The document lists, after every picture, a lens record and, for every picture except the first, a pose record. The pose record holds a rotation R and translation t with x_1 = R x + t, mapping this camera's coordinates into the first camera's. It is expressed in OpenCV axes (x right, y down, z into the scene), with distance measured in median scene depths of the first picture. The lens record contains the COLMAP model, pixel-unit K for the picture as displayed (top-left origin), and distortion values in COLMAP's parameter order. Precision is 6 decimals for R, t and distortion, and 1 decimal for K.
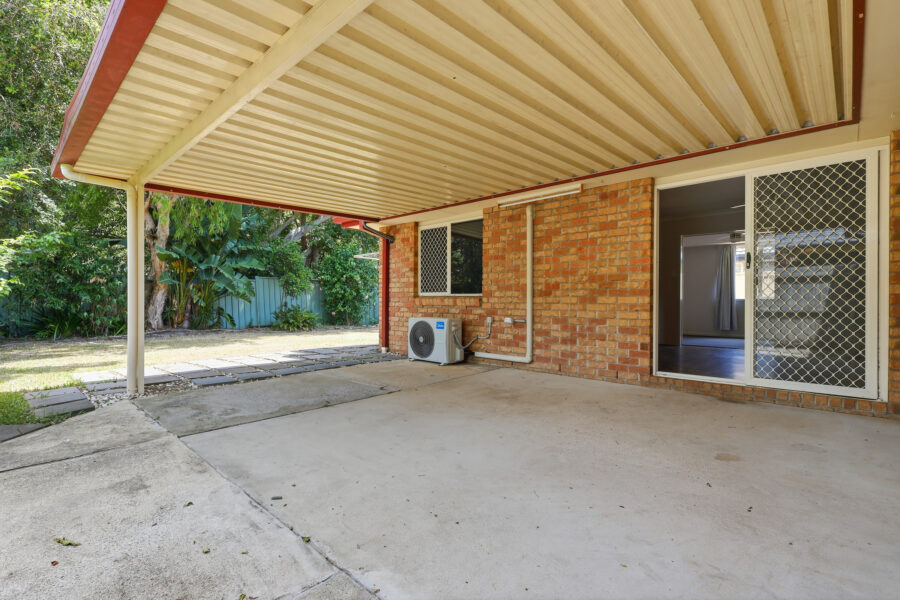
lens RADIAL K [[428.2, 0, 450.2], [0, 428.2, 304.2], [0, 0, 1]] dist [-0.002331, -0.000128]
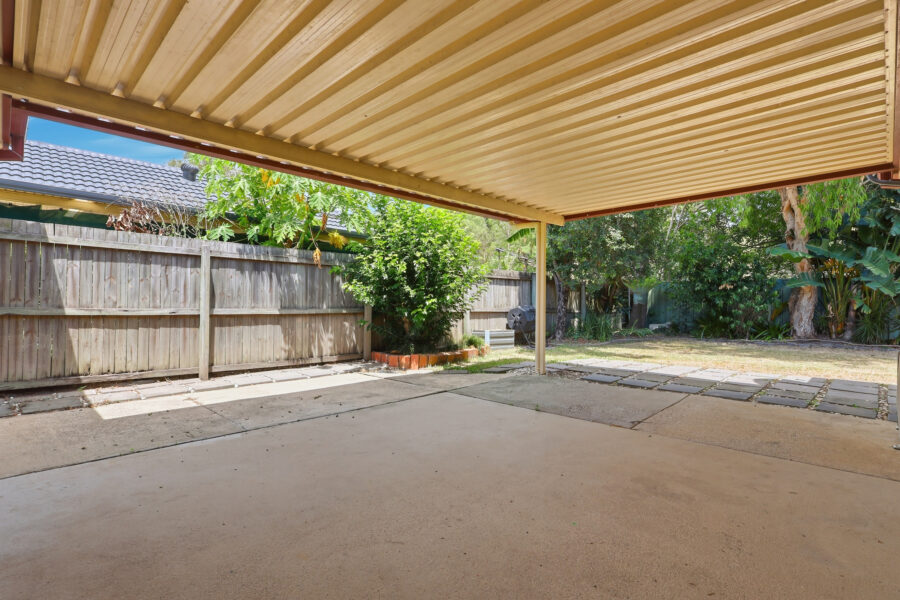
lens RADIAL K [[428.2, 0, 450.2], [0, 428.2, 304.2], [0, 0, 1]] dist [-0.002331, -0.000128]
pose [[-0.011703, 0.007777, -0.999901, 0.284986], [-0.018130, 0.999804, 0.007989, -0.007774], [0.999767, 0.018221, -0.011560, 0.305758]]
